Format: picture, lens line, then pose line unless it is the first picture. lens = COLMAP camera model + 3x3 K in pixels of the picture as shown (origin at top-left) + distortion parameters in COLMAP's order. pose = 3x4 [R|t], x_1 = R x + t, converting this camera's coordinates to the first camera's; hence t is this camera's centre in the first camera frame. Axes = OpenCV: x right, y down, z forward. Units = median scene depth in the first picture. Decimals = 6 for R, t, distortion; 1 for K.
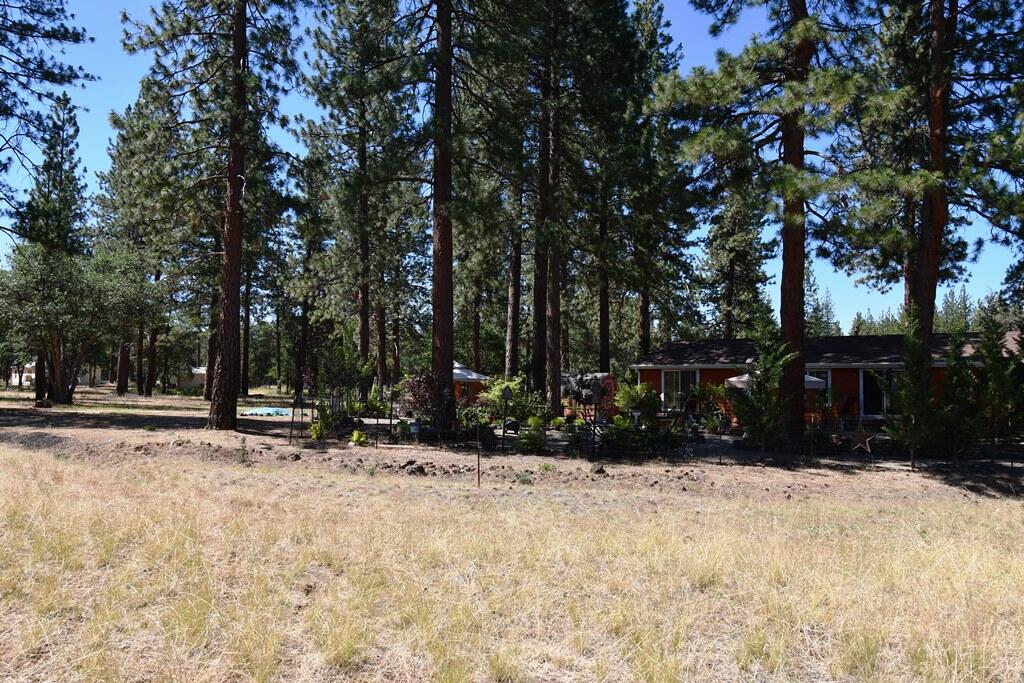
lens RADIAL K [[889.4, 0, 513.3], [0, 889.4, 339.9], [0, 0, 1]] dist [0.010420, -0.002650]
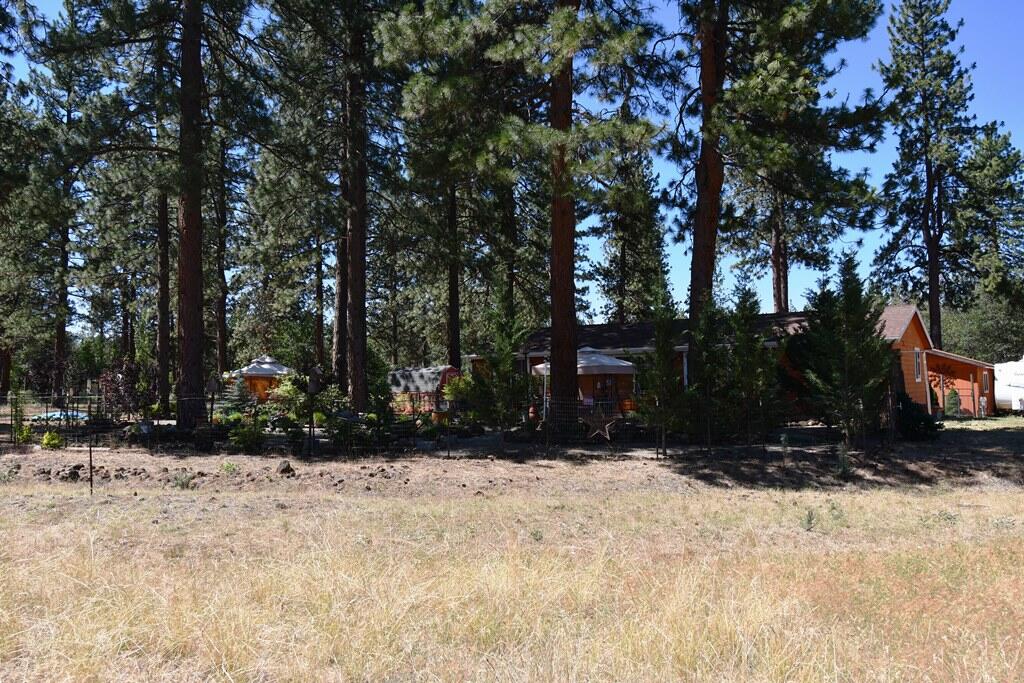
lens RADIAL K [[889.4, 0, 510.6], [0, 889.4, 342.9], [0, 0, 1]] dist [0.010420, -0.002650]
pose [[0.998350, -0.021697, 0.053165, 0.216595], [0.021552, 0.999762, 0.003298, 0.021139], [-0.053224, -0.002146, 0.998580, 0.104530]]
